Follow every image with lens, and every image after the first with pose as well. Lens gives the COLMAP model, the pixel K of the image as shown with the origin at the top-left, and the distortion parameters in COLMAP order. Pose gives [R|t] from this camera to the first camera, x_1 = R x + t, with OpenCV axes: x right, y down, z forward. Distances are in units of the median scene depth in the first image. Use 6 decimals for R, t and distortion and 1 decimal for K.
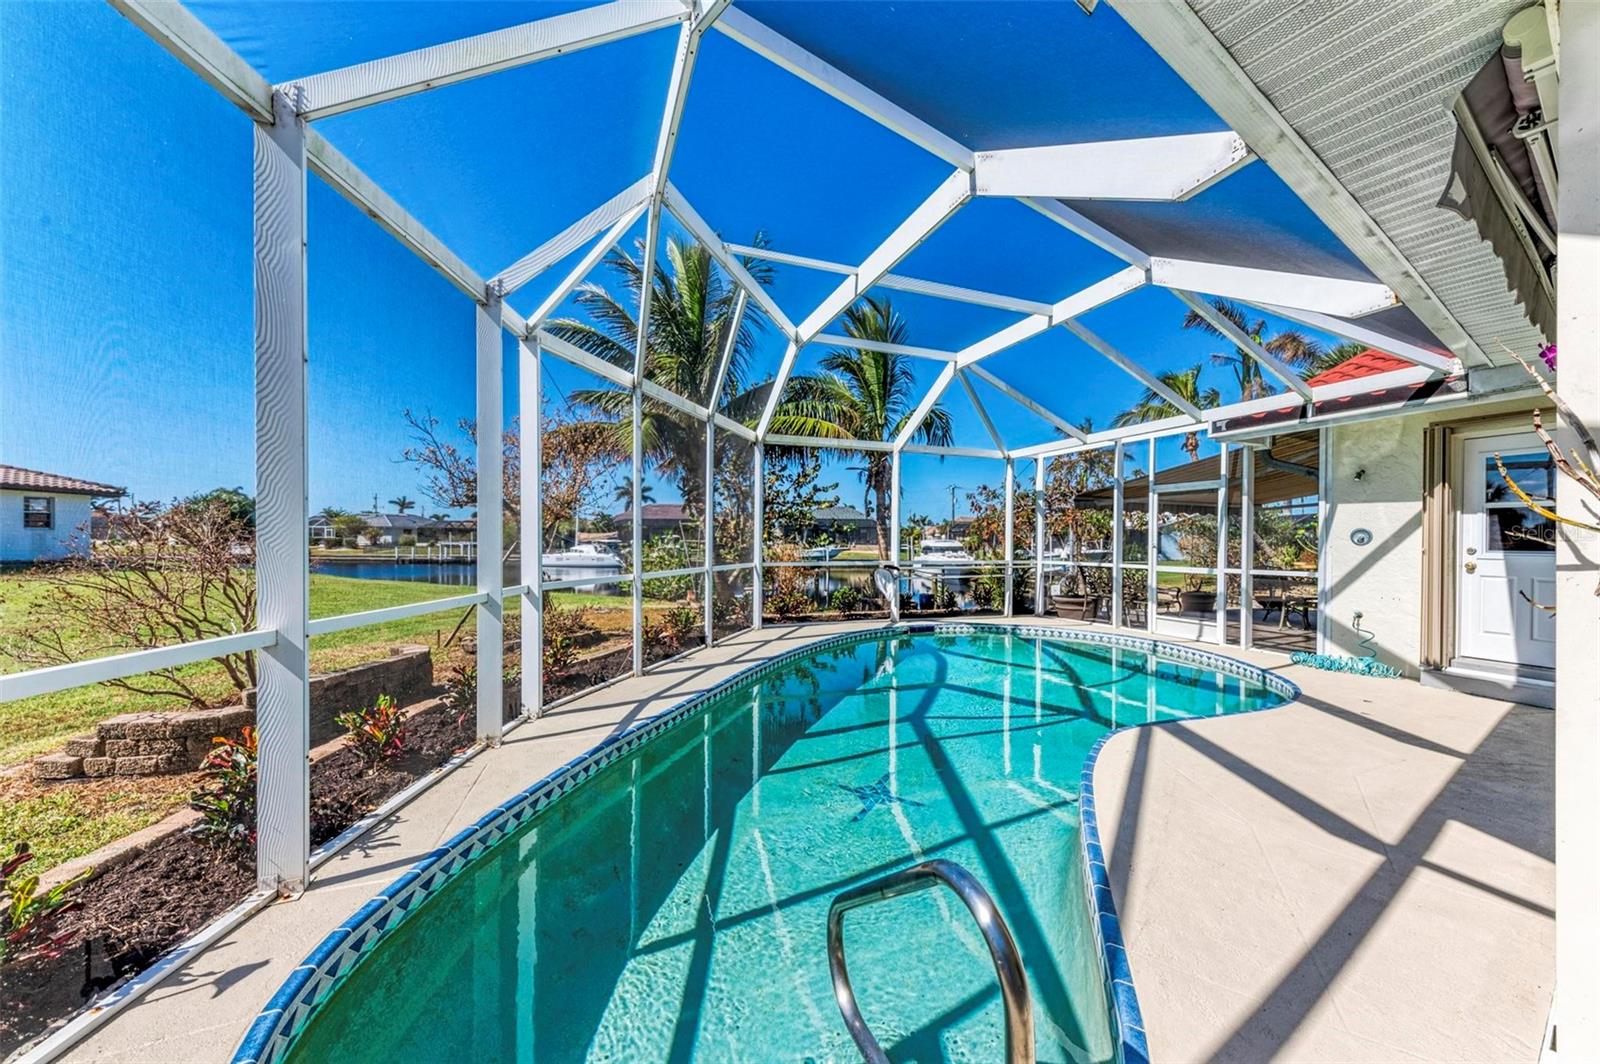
lens RADIAL K [[571.3, 0, 796.7], [0, 571.3, 543.3], [0, 0, 1]] dist [0.004915, -0.001389]
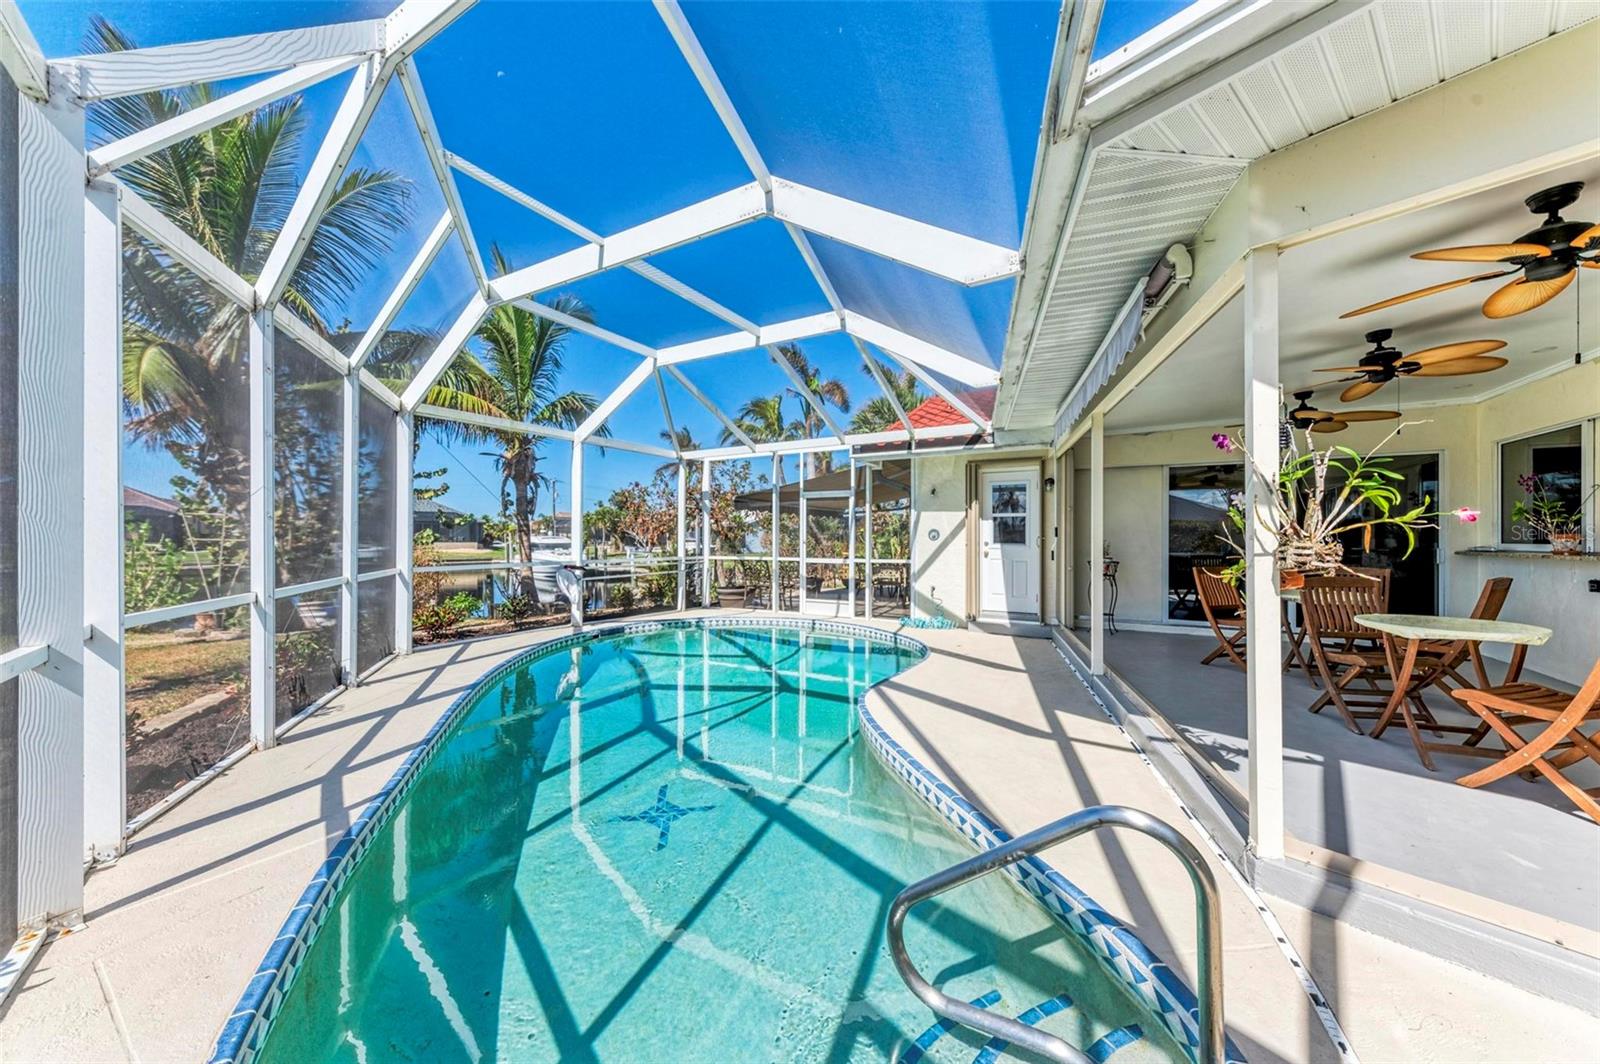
lens RADIAL K [[571.3, 0, 803.1], [0, 571.3, 537.6], [0, 0, 1]] dist [0.004915, -0.001389]
pose [[0.774509, -0.004415, 0.632547, -0.164587], [0.005860, 0.999983, -0.000195, -0.004713], [-0.632536, 0.003858, 0.774522, 0.072609]]
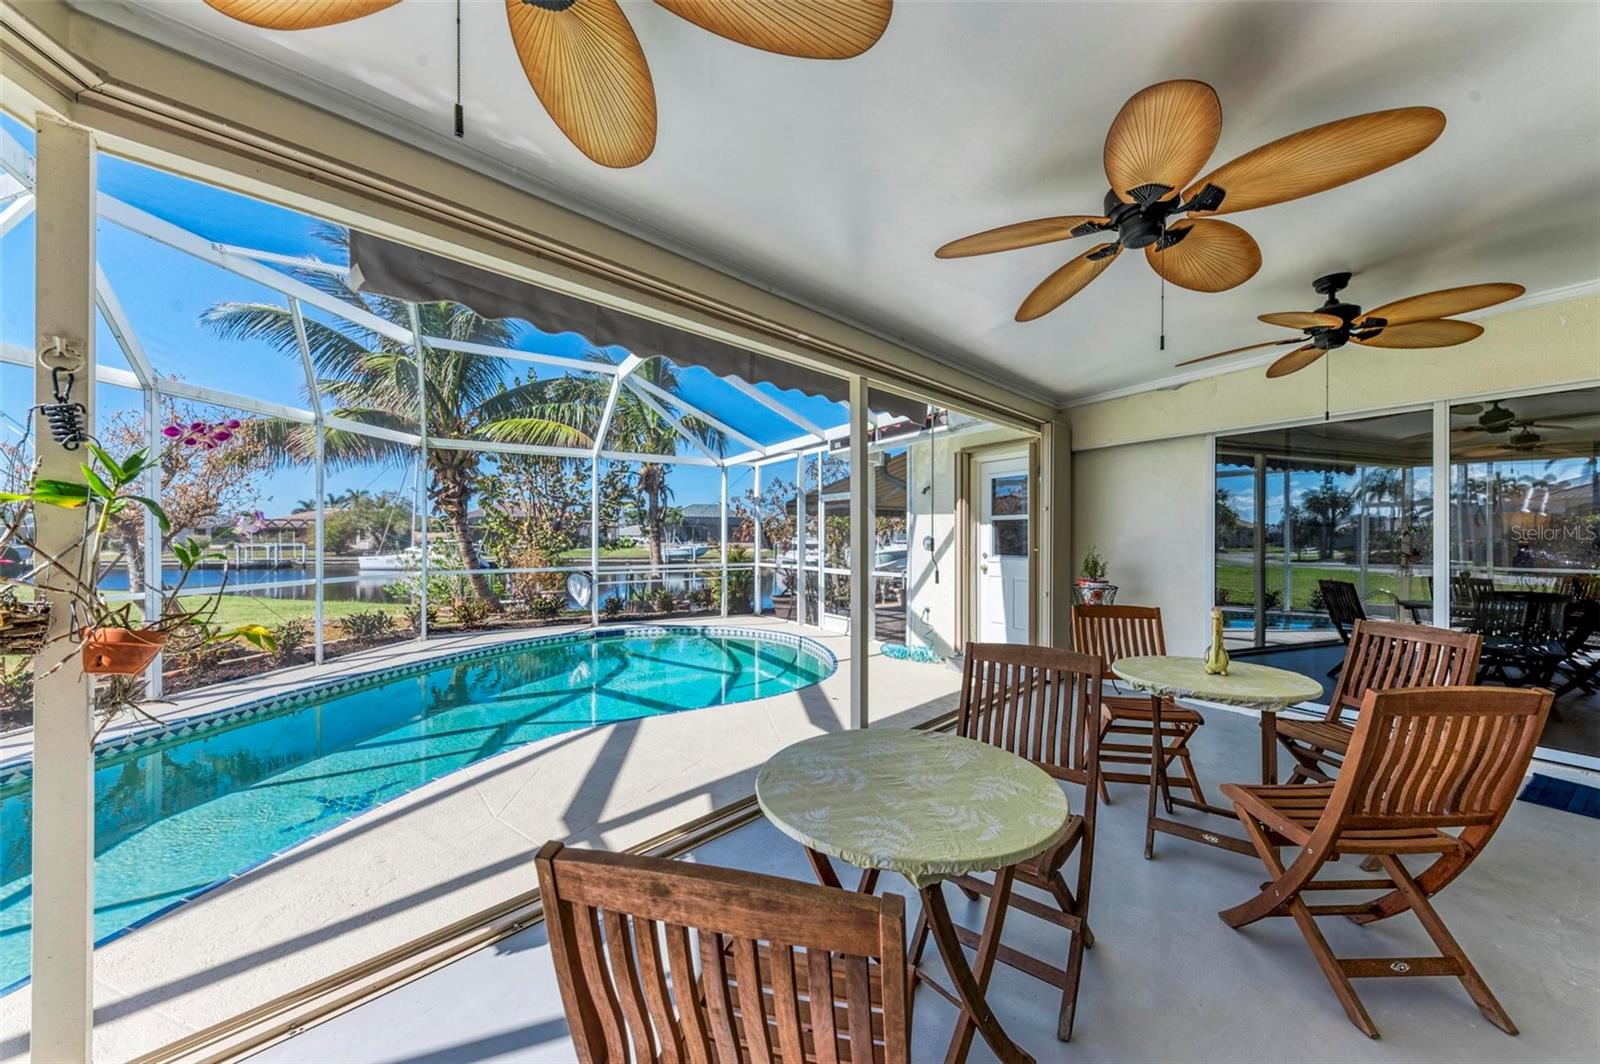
lens RADIAL K [[571.3, 0, 799.0], [0, 571.3, 536.8], [0, 0, 1]] dist [0.004915, -0.001389]
pose [[0.980741, -0.007264, 0.195180, 0.422859], [0.008343, 0.999954, -0.004705, -0.017489], [-0.195137, 0.006243, 0.980756, -0.080720]]
